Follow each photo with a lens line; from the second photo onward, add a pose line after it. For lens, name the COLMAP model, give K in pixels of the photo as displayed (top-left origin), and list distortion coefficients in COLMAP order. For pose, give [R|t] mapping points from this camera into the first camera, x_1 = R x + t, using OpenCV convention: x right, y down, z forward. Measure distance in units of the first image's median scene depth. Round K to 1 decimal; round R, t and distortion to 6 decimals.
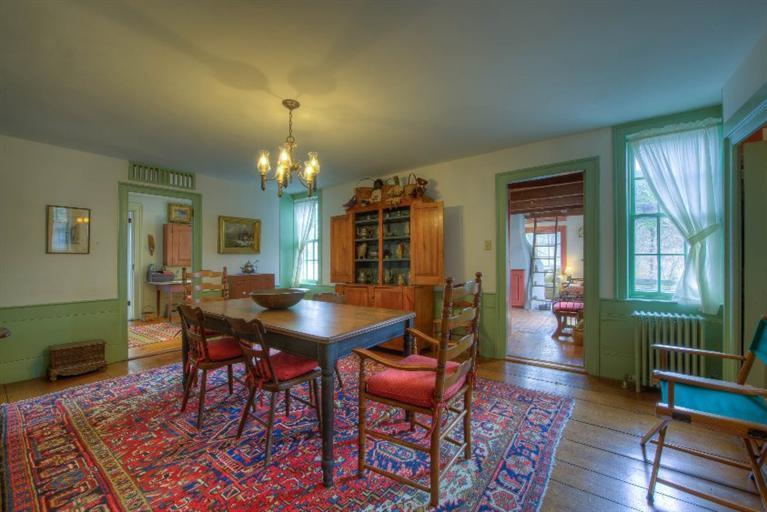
lens RADIAL K [[301.3, 0, 383.5], [0, 301.3, 256.0], [0, 0, 1]] dist [-0.023480, -0.000474]
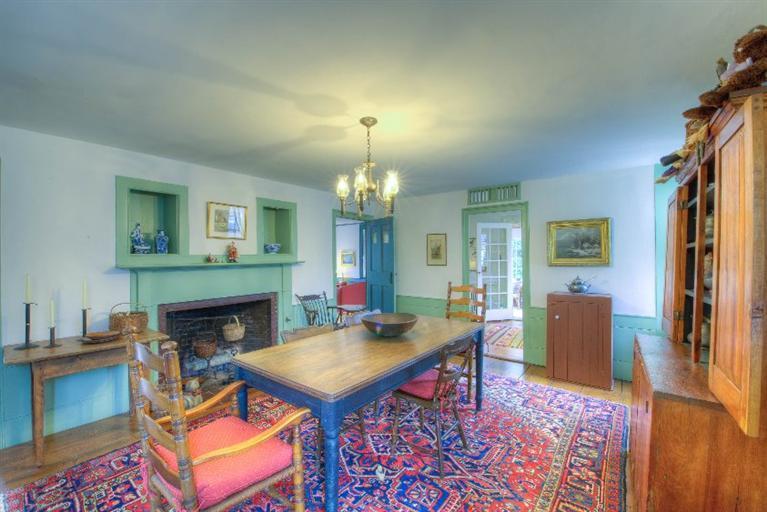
lens RADIAL K [[312.6, 0, 386.4], [0, 312.6, 256.6], [0, 0, 1]] dist [-0.022544, -0.000640]
pose [[-0.017997, 0.000525, -0.999838, 0.415694], [0.013518, 0.999909, 0.000281, -0.049617], [0.999747, -0.013511, -0.018002, 0.658302]]
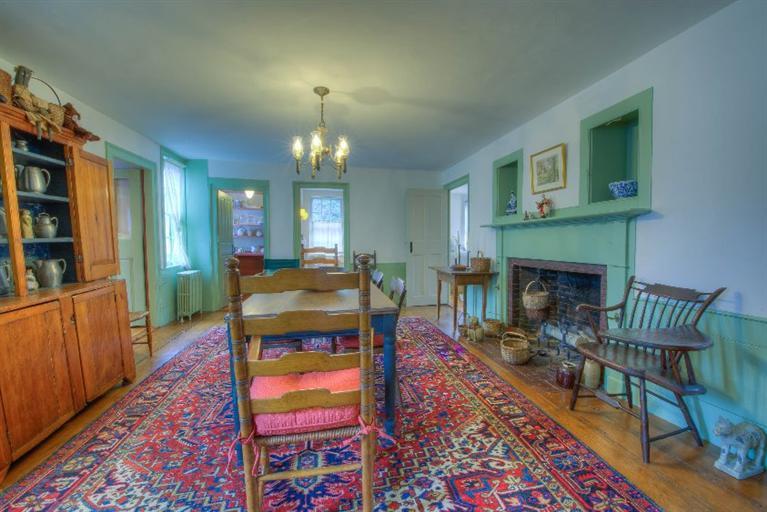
lens RADIAL K [[312.6, 0, 386.4], [0, 312.6, 256.6], [0, 0, 1]] dist [-0.022544, -0.000640]
pose [[-0.732637, -0.025303, 0.680150, -0.767209], [0.005467, 0.999058, 0.043055, 0.021980], [-0.680598, 0.035262, -0.731808, 1.030914]]
